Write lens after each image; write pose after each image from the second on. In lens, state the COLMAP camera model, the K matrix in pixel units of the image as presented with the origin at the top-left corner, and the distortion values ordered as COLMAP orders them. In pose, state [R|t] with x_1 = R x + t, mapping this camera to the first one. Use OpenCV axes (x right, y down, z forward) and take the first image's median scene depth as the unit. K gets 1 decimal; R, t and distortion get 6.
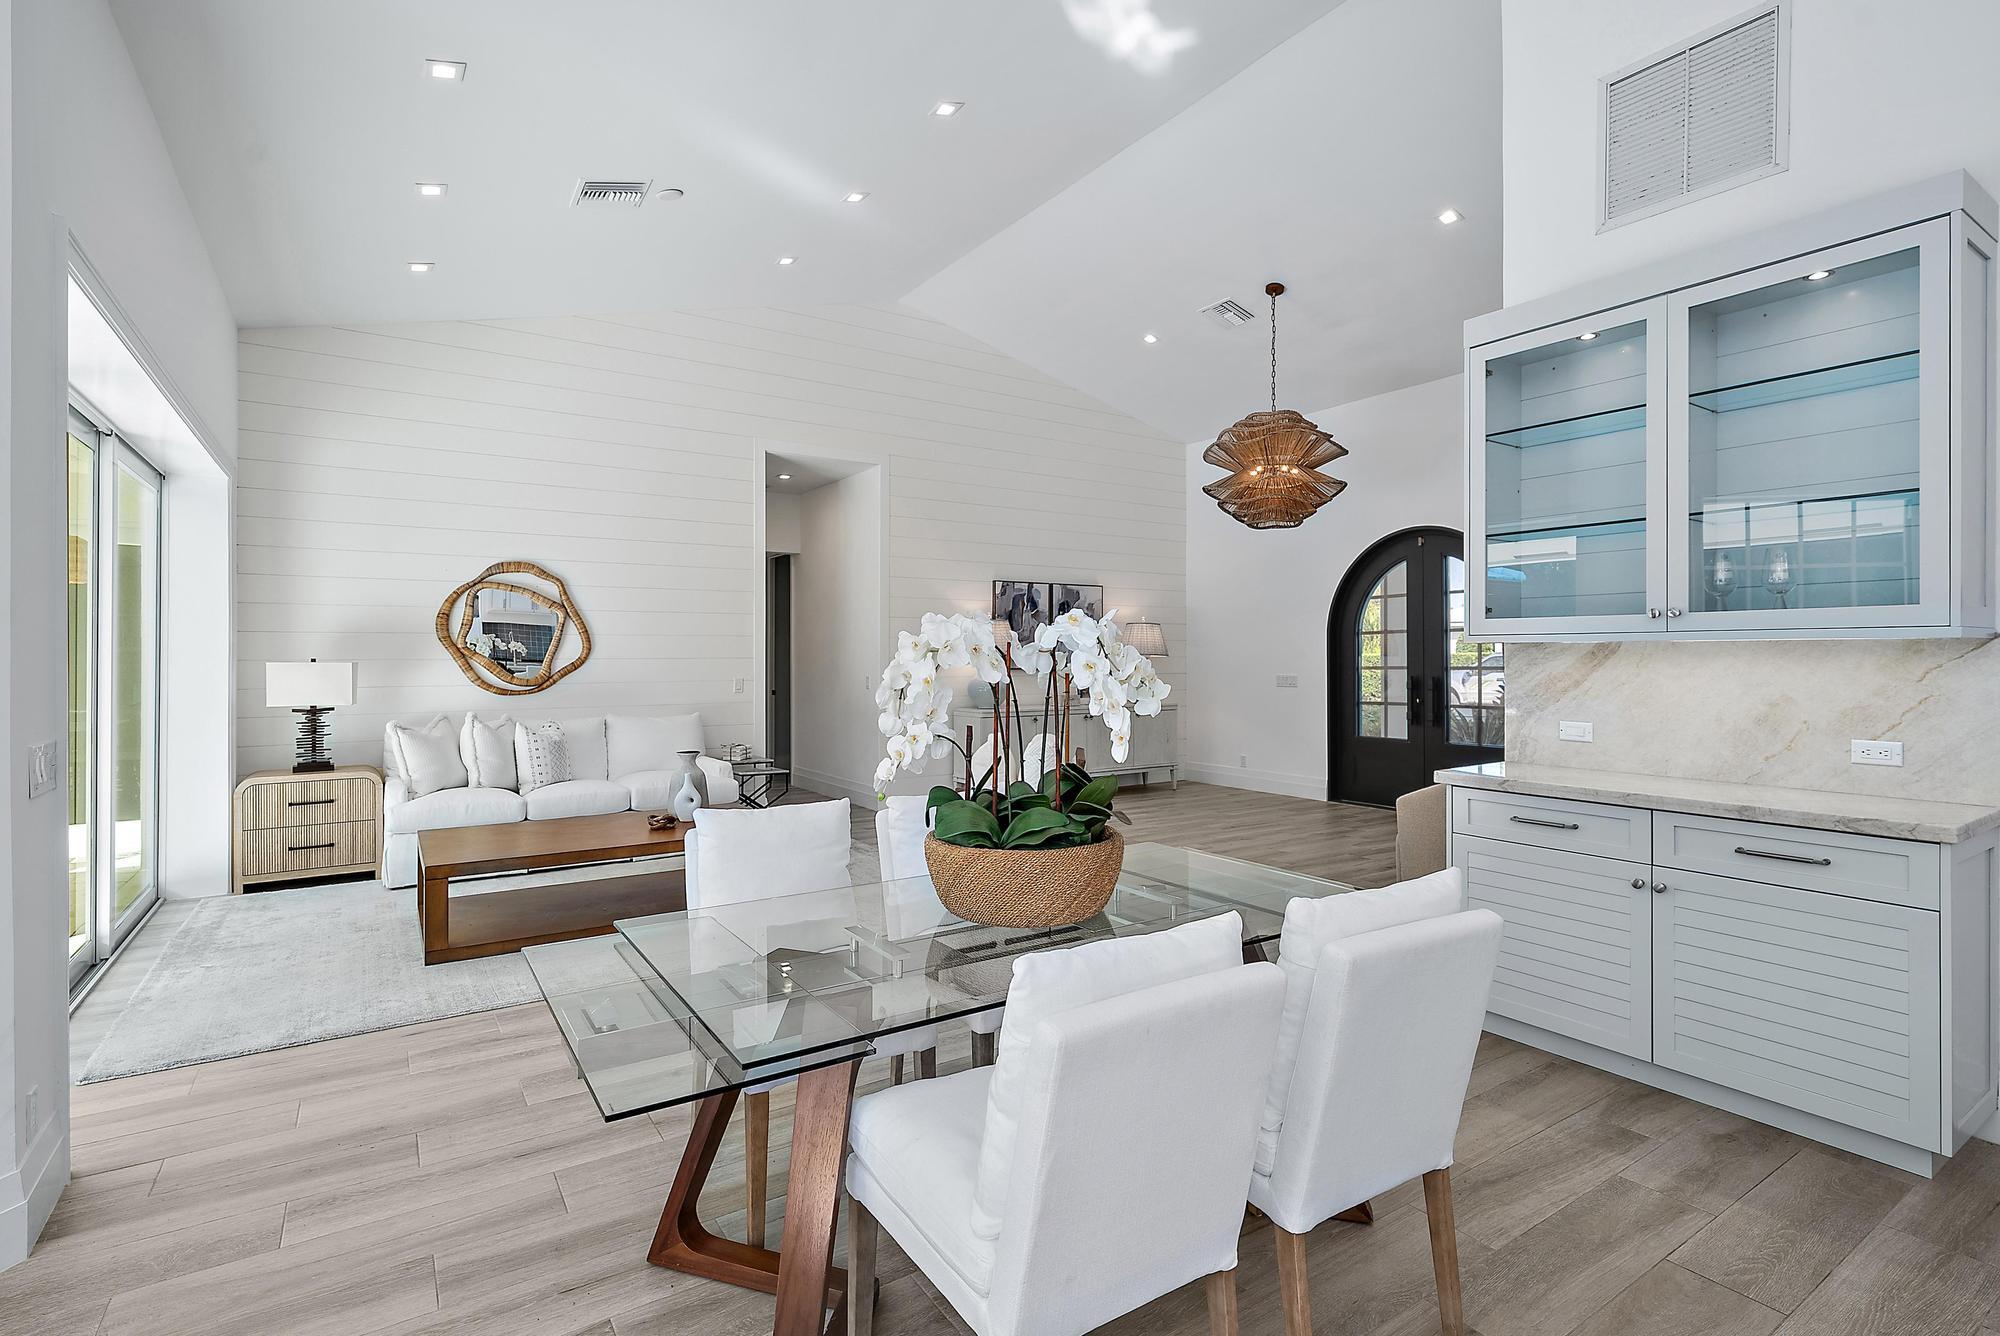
lens RADIAL K [[942.0, 0, 1008.0], [0, 942.0, 654.2], [0, 0, 1]] dist [-0.001549, -0.007084]
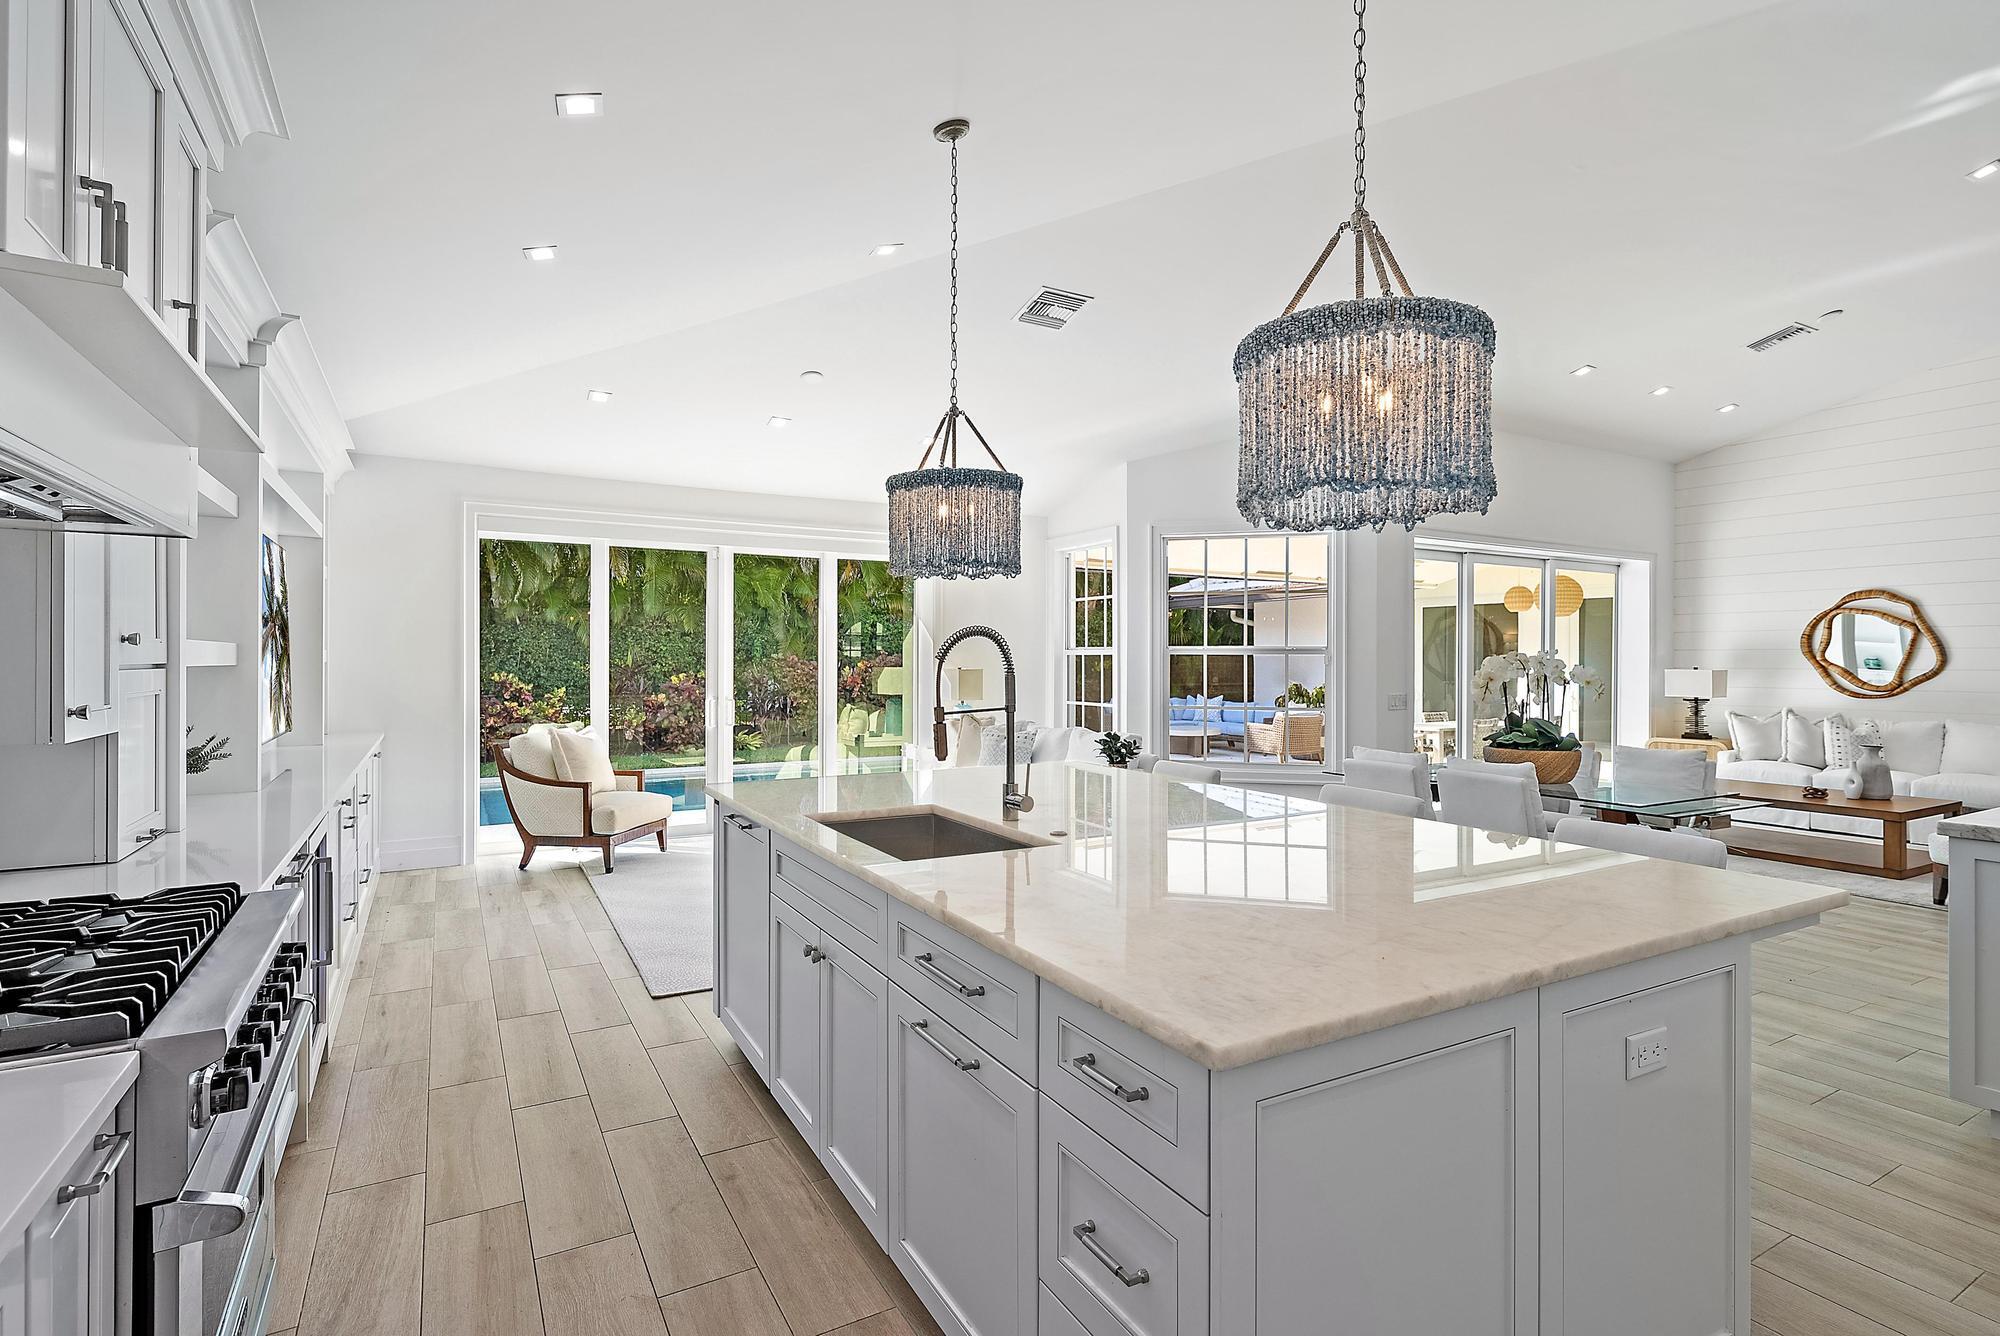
lens RADIAL K [[965.9, 0, 1000.0], [0, 965.9, 668.0], [0, 0, 1]] dist [-0.001391, -0.000318]
pose [[-0.069680, 0.010033, -0.997519, 0.943093], [0.000064, 0.999949, 0.010053, -0.010527], [0.997569, 0.000636, -0.069678, -0.054335]]
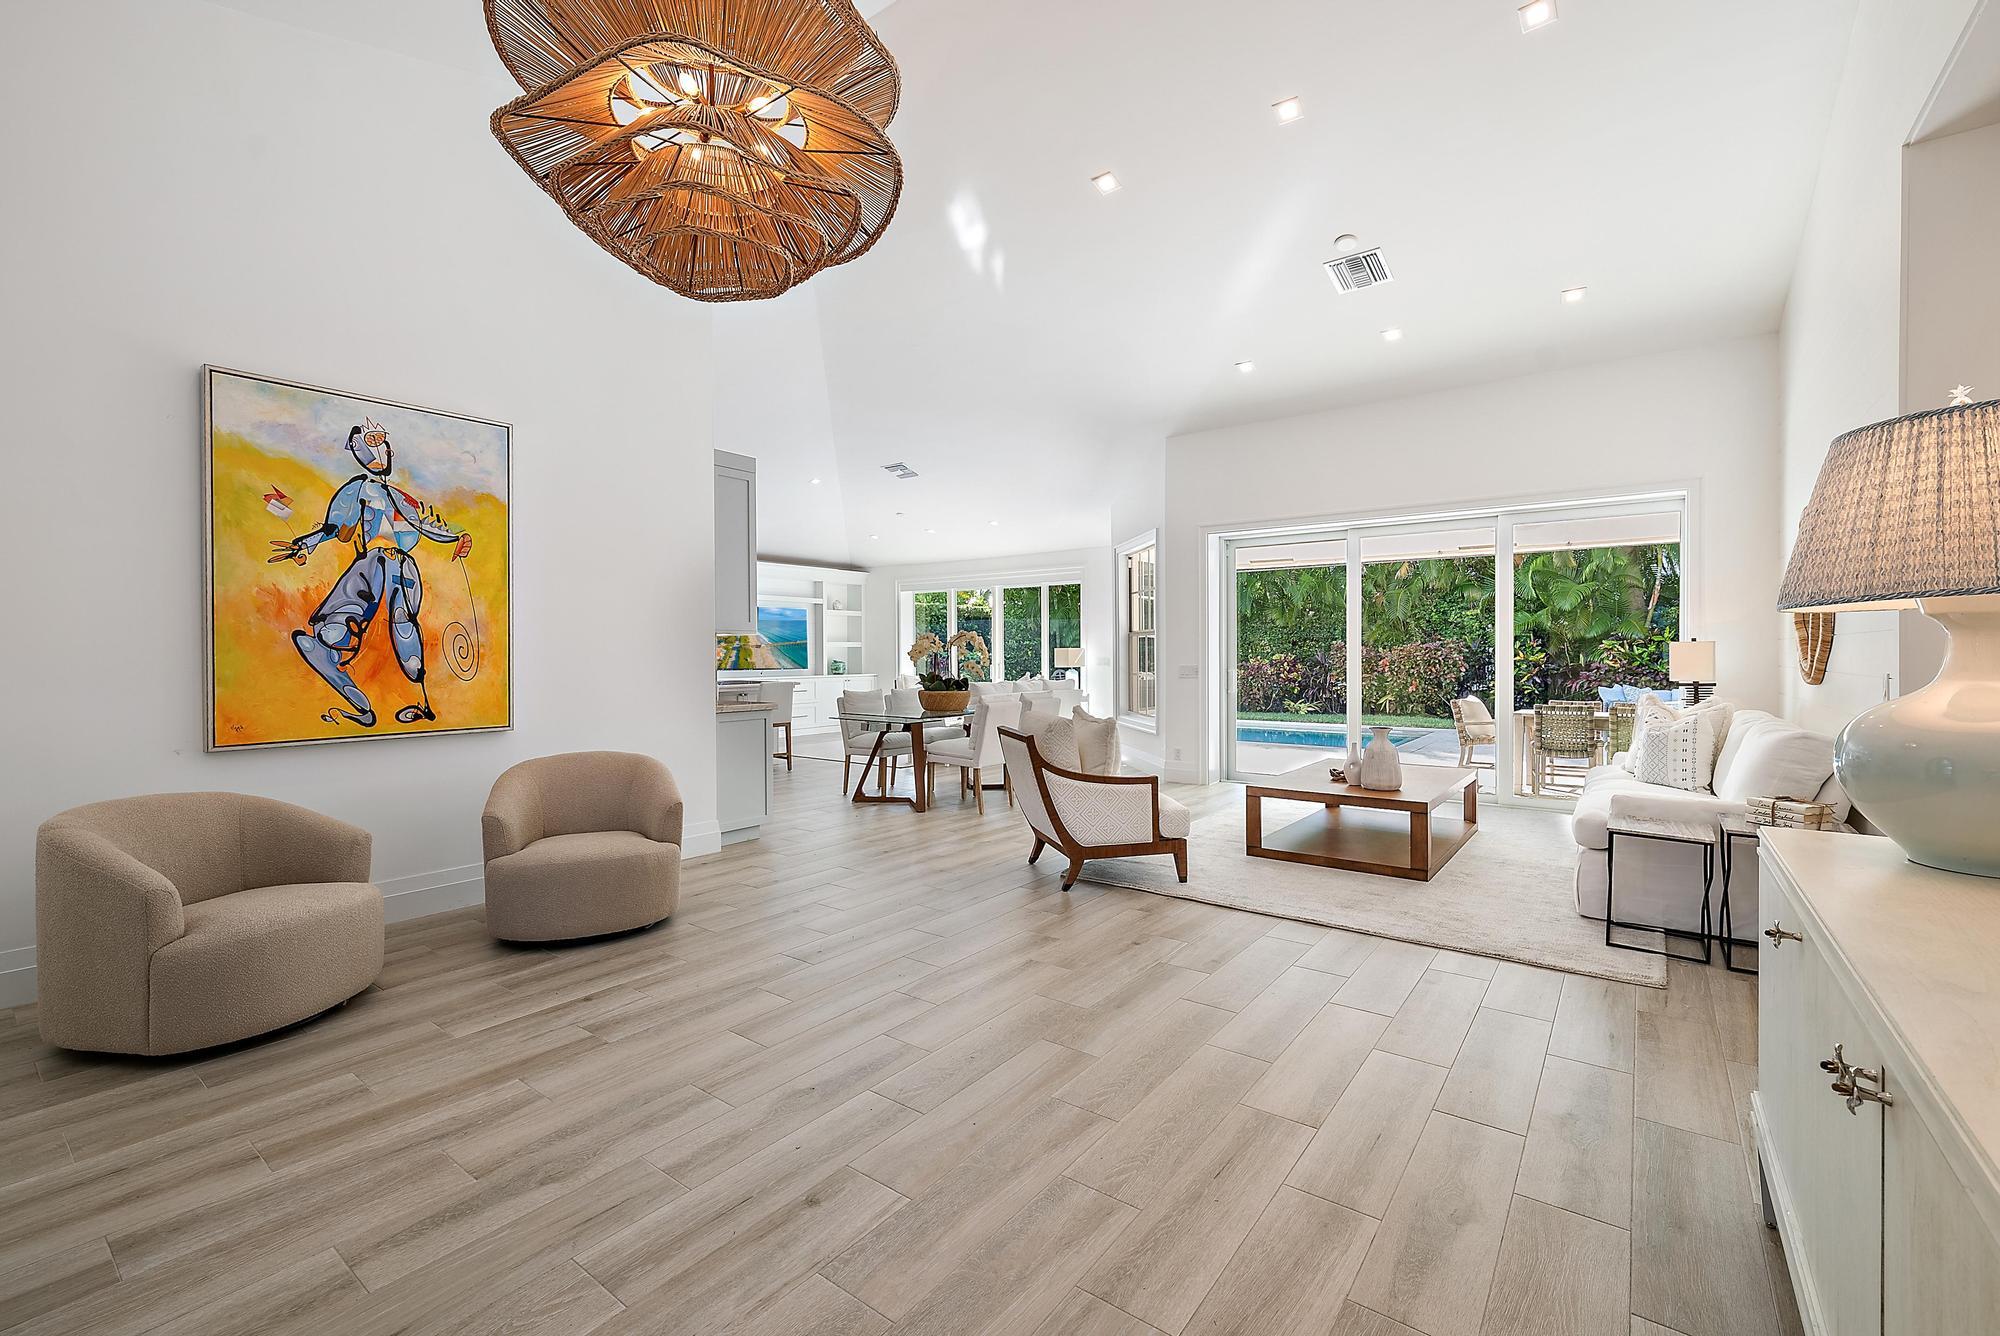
lens RADIAL K [[809.9, 0, 1000.0], [0, 809.9, 668.0], [0, 0, 1]] dist [-0.001018, 0.000017]
pose [[-0.949892, 0.018661, -0.312021, 0.318731], [0.011266, 0.999612, 0.025486, 0.006285], [0.312375, 0.020694, -0.949733, 1.610485]]
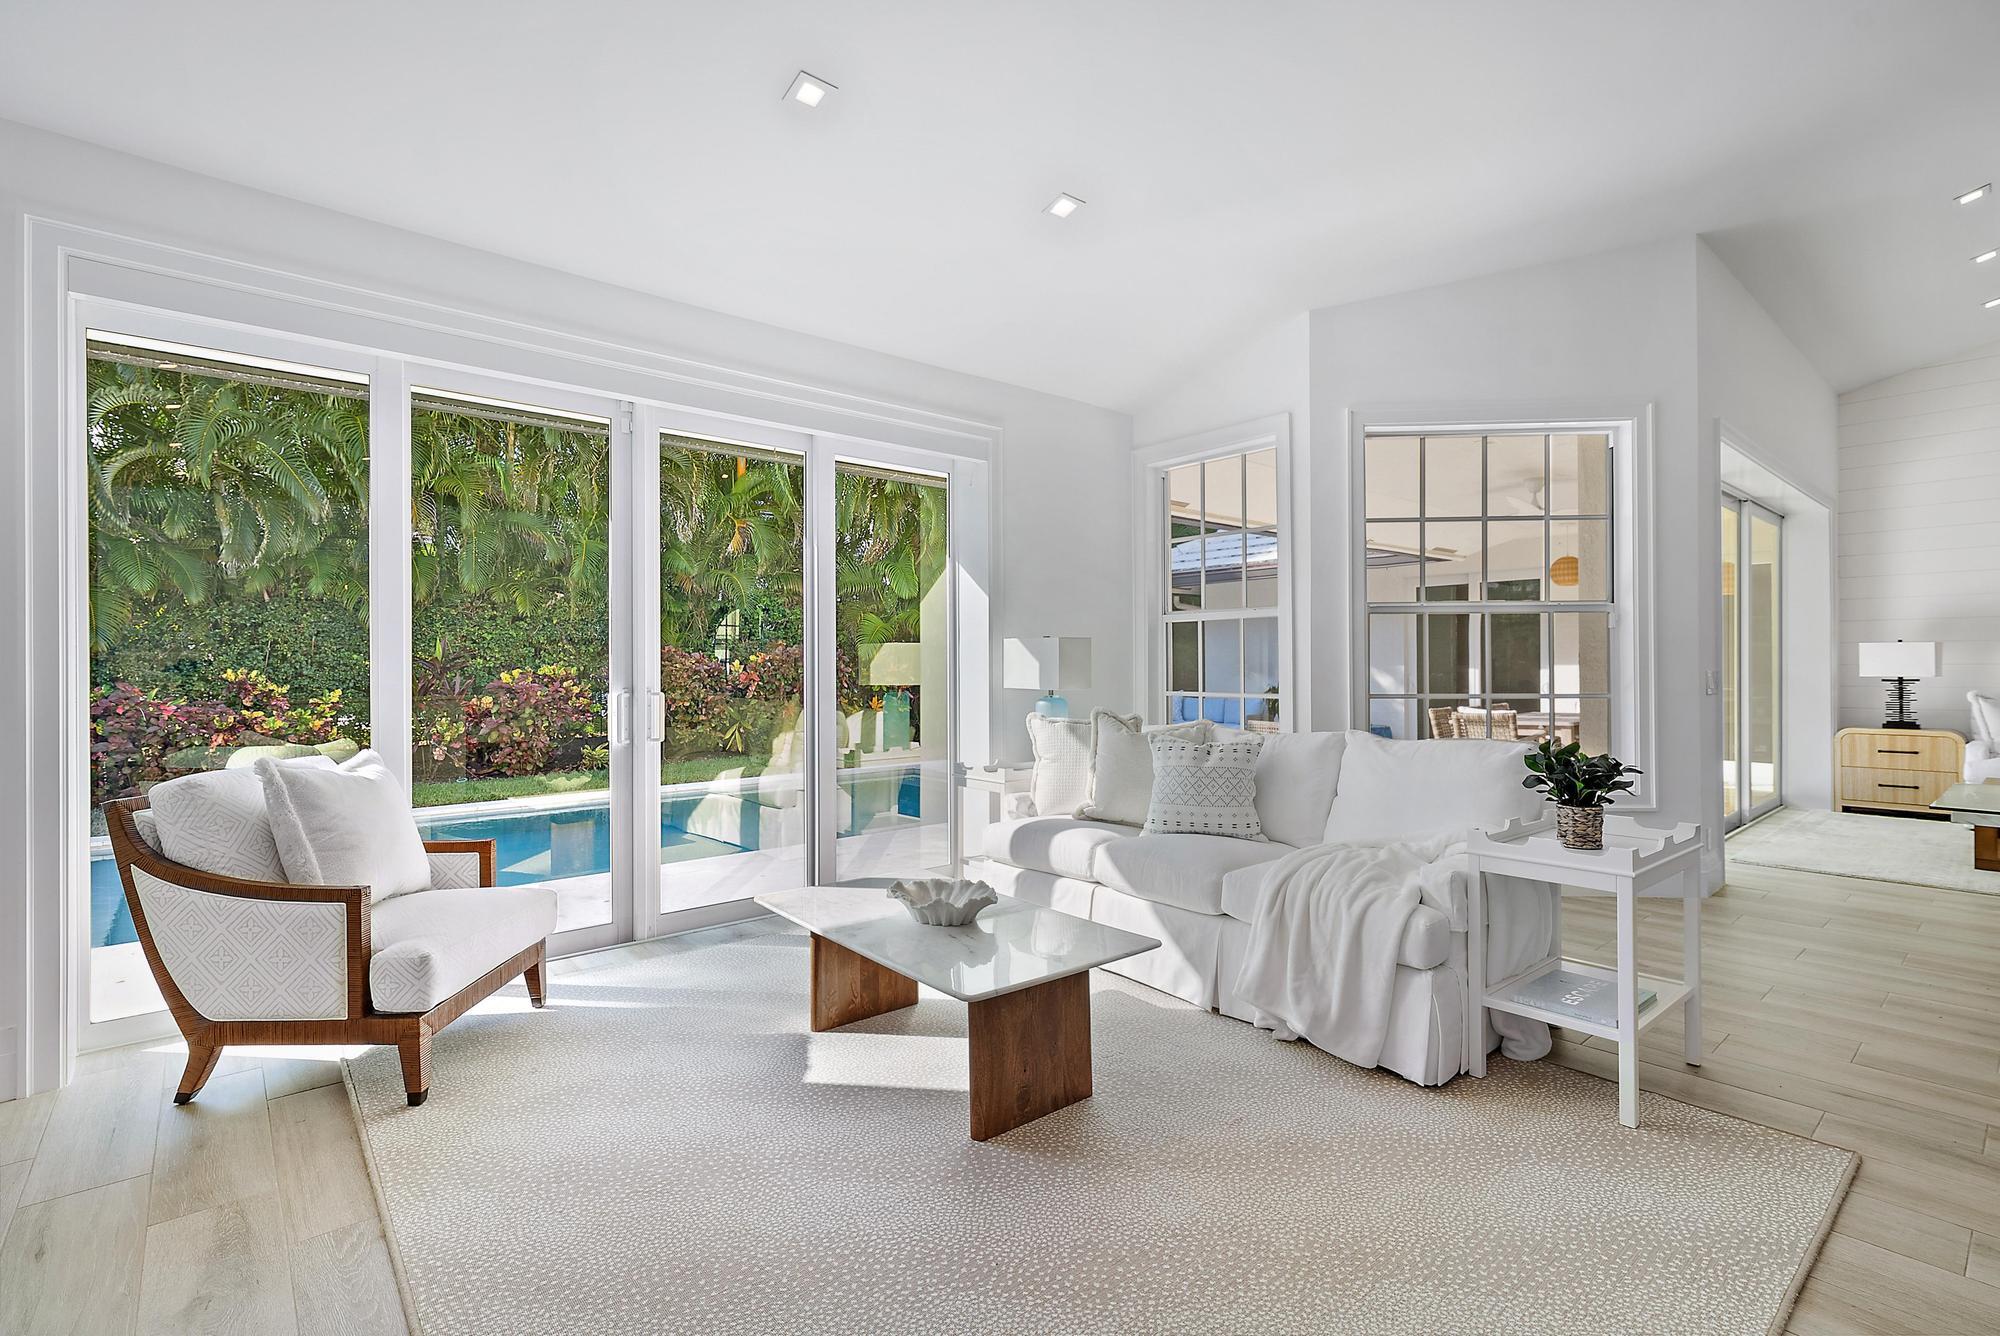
lens RADIAL K [[922.6, 0, 1000.0], [0, 922.6, 668.0], [0, 0, 1]] dist [-0.000806, -0.000729]
pose [[0.117329, 0.004076, -0.993085, 0.347991], [0.007567, 0.999959, 0.004998, 0.027109], [0.993064, -0.008101, 0.117293, -0.348668]]
